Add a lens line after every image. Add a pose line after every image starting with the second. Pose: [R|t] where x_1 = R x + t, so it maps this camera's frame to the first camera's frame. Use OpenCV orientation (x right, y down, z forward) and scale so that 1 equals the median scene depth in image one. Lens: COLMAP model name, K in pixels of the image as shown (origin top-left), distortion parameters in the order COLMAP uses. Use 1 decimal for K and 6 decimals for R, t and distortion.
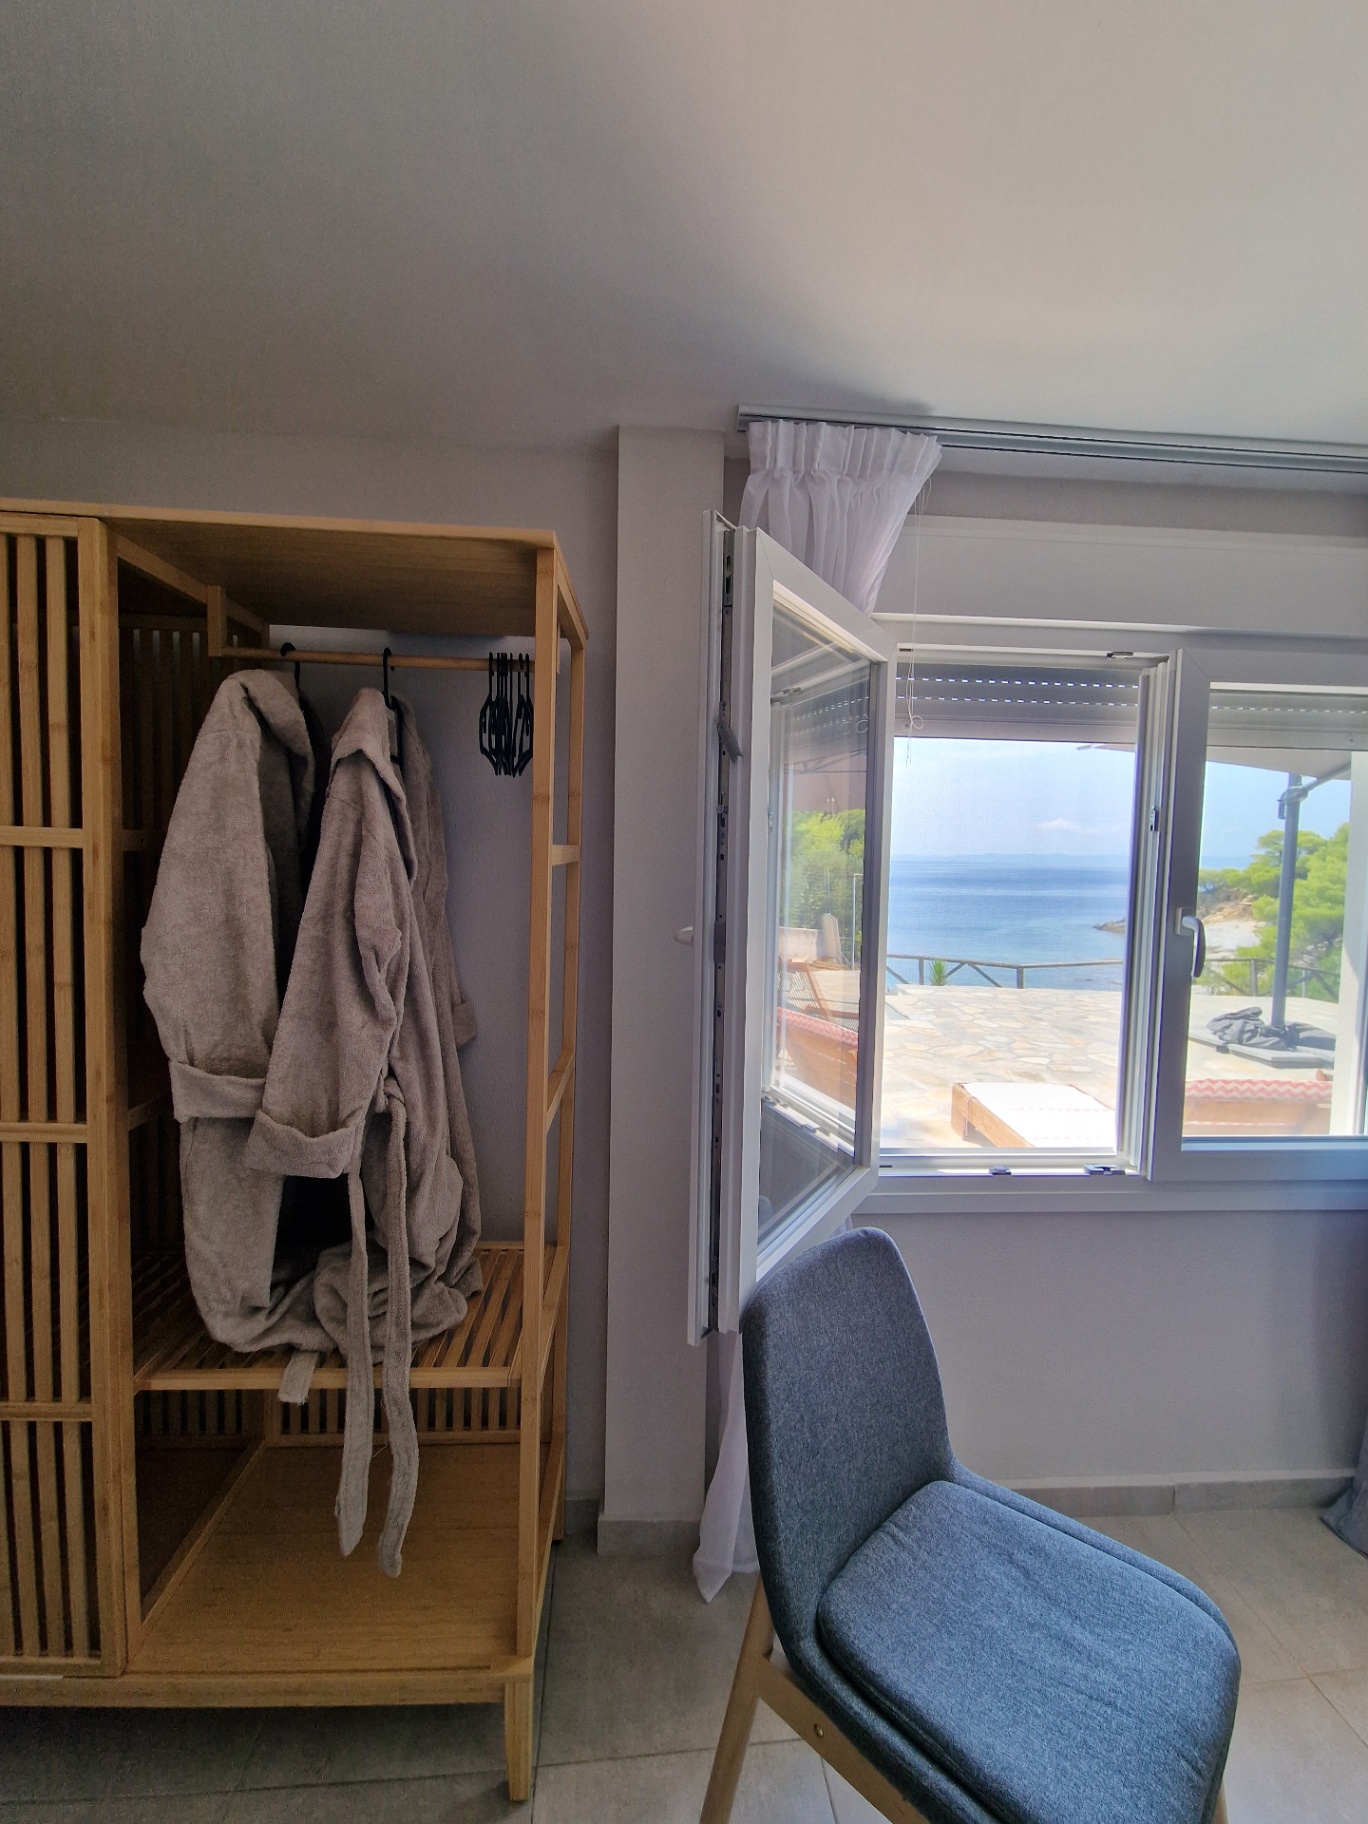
lens RADIAL K [[739.9, 0, 684.0], [0, 739.9, 912.0], [0, 0, 1]] dist [0.010132, -0.006537]
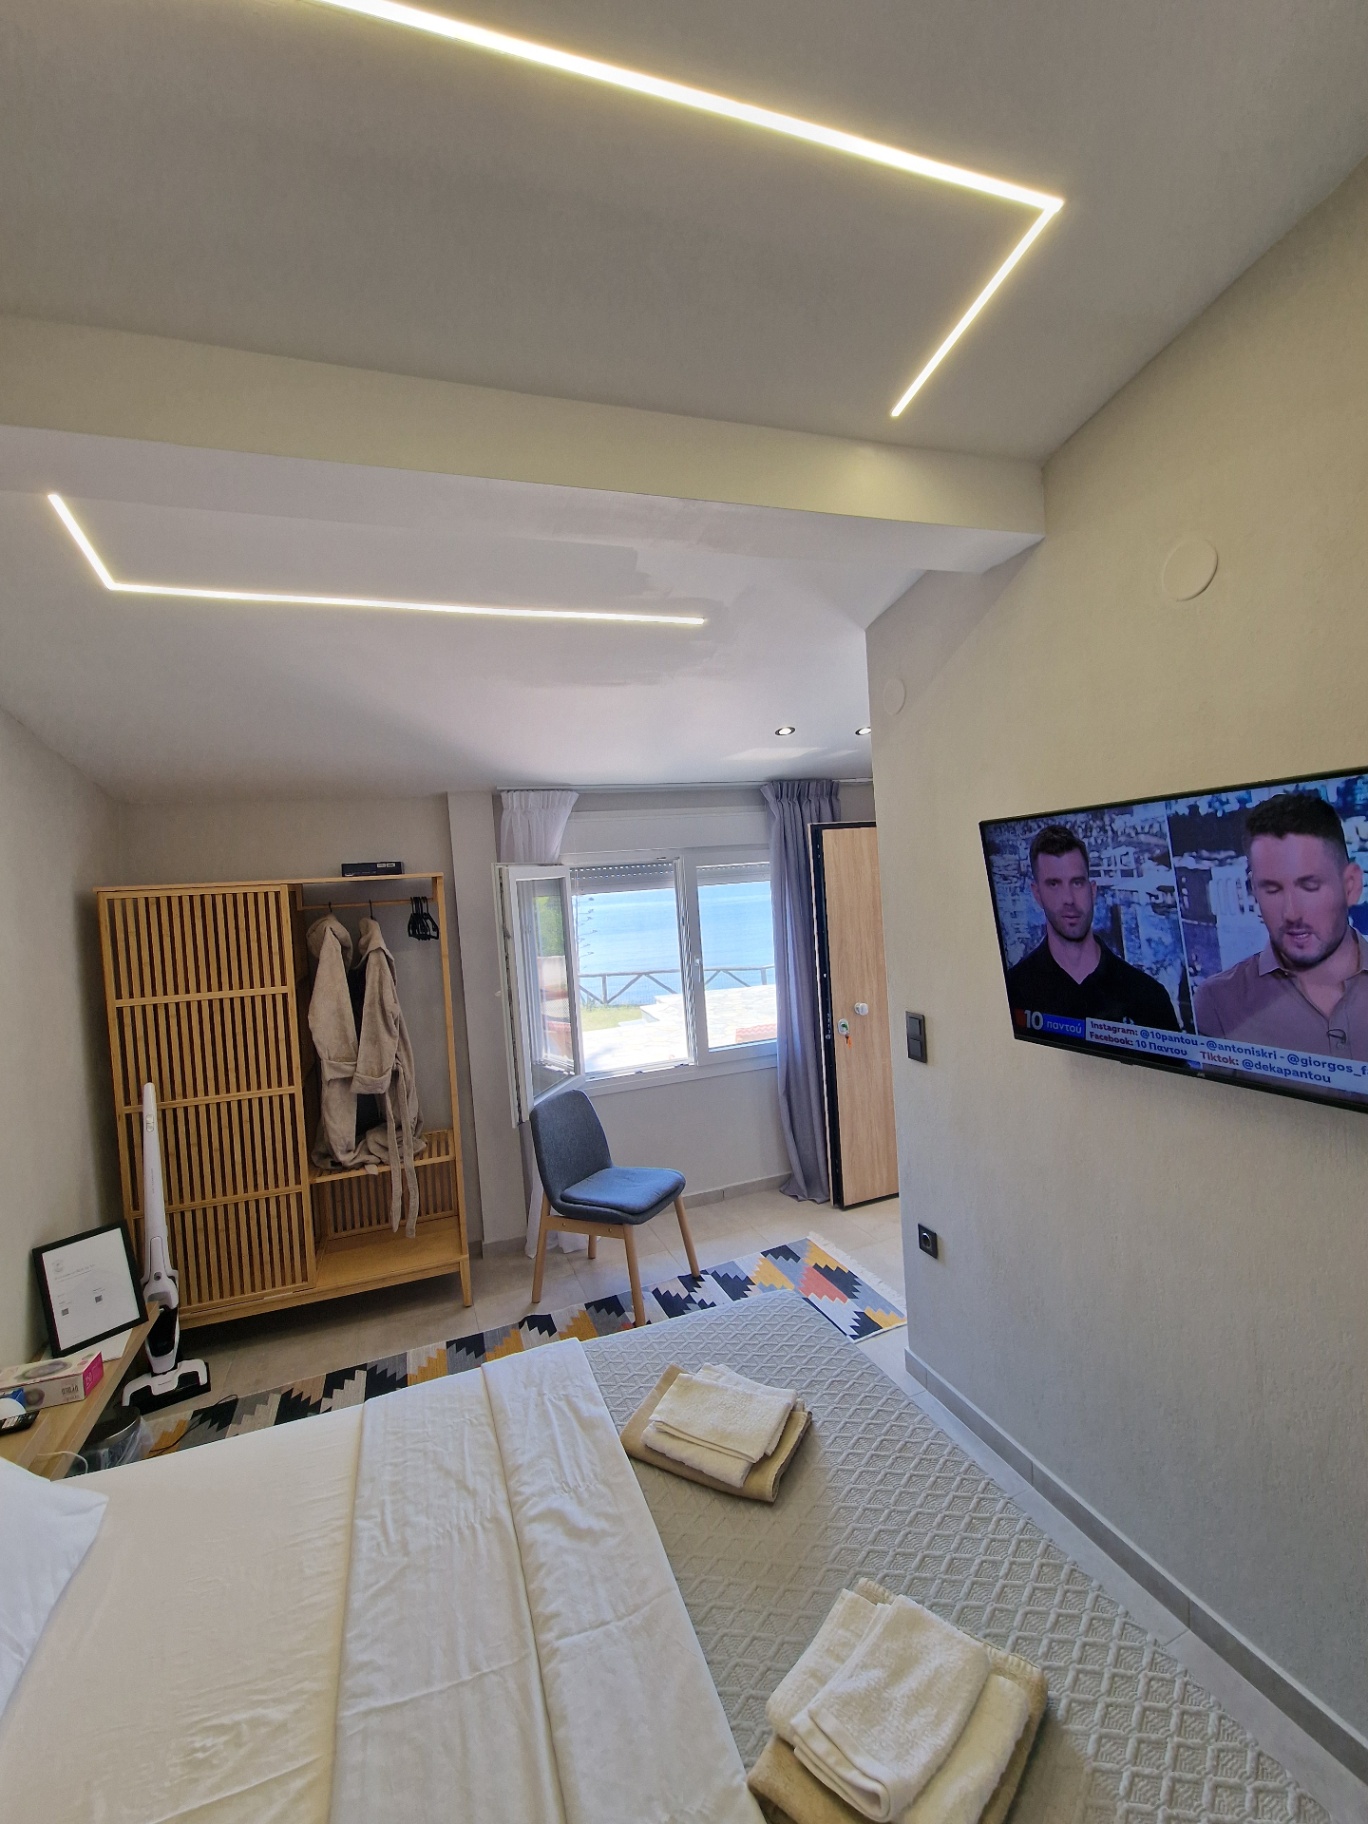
lens RADIAL K [[739.9, 0, 684.0], [0, 739.9, 912.0], [0, 0, 1]] dist [0.010132, -0.006537]
pose [[0.955794, -0.099071, 0.276844, -0.052535], [0.107847, 0.994029, -0.016616, -0.118923], [-0.273545, 0.045738, 0.960771, -1.479198]]
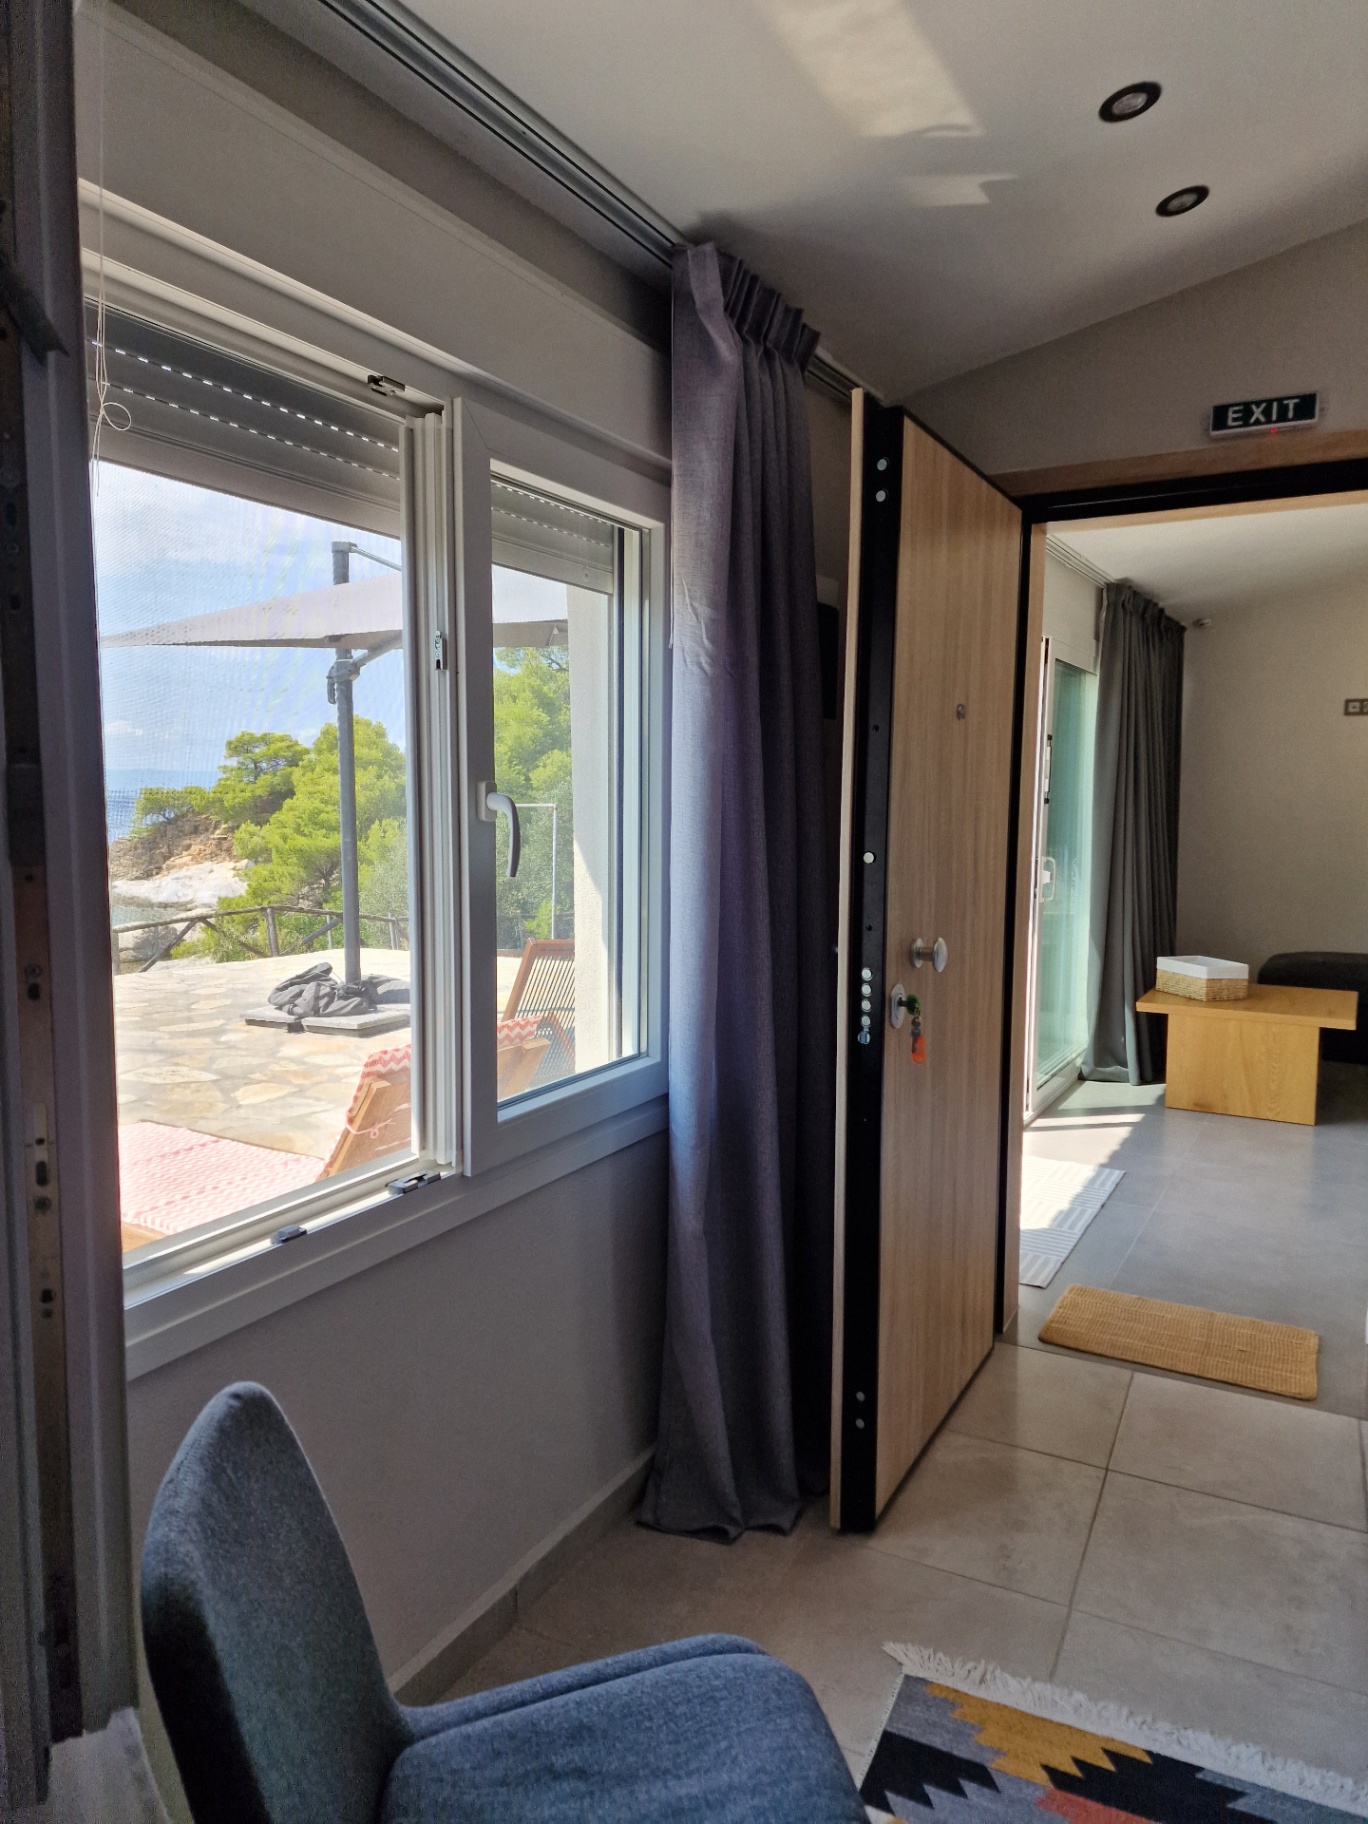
lens RADIAL K [[1221.8, 0, 693.7], [0, 1221.8, 915.2], [0, 0, 1]] dist [0.069178, -0.051301]
pose [[0.533892, -0.099293, 0.839702, -0.219127], [0.061399, 0.995012, 0.078620, 0.042313], [-0.843320, 0.009583, 0.537326, 0.215837]]
